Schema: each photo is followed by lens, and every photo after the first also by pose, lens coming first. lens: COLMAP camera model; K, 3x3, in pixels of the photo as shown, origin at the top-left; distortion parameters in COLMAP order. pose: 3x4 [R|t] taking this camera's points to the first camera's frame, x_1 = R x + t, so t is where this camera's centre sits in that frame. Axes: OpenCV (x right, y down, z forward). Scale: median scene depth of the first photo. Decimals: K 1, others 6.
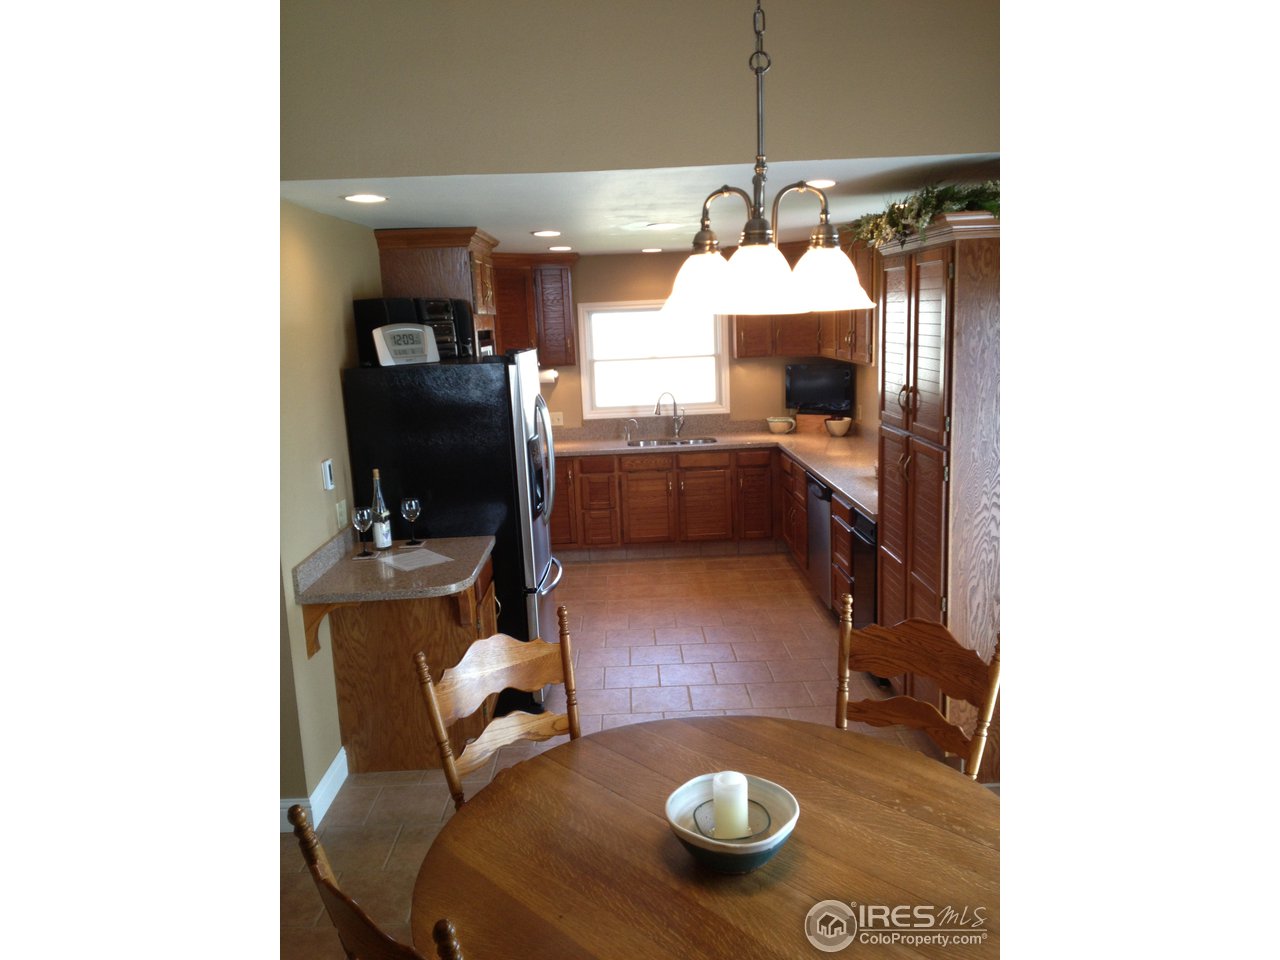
lens RADIAL K [[978.8, 0, 640.0], [0, 978.8, 480.0], [0, 0, 1]] dist [0.329387, -0.000442]
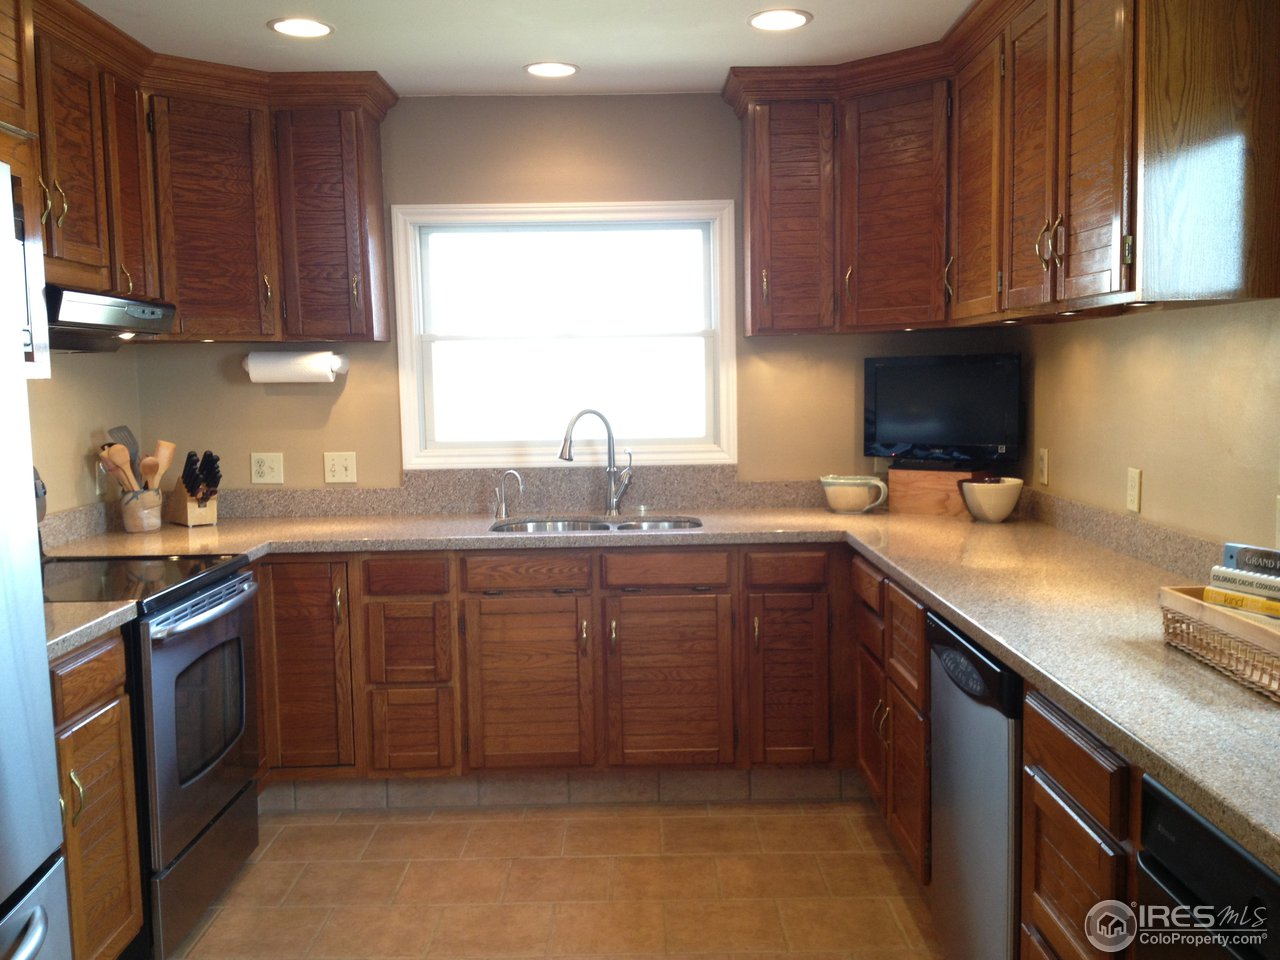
lens RADIAL K [[1248.2, 0, 640.0], [0, 1248.2, 480.0], [0, 0, 1]] dist [0.162332, -0.004032]
pose [[0.999428, 0.023783, -0.024031, 0.064755], [-0.025823, 0.995740, -0.088521, -0.010615], [0.021824, 0.089091, 0.995784, 0.465403]]
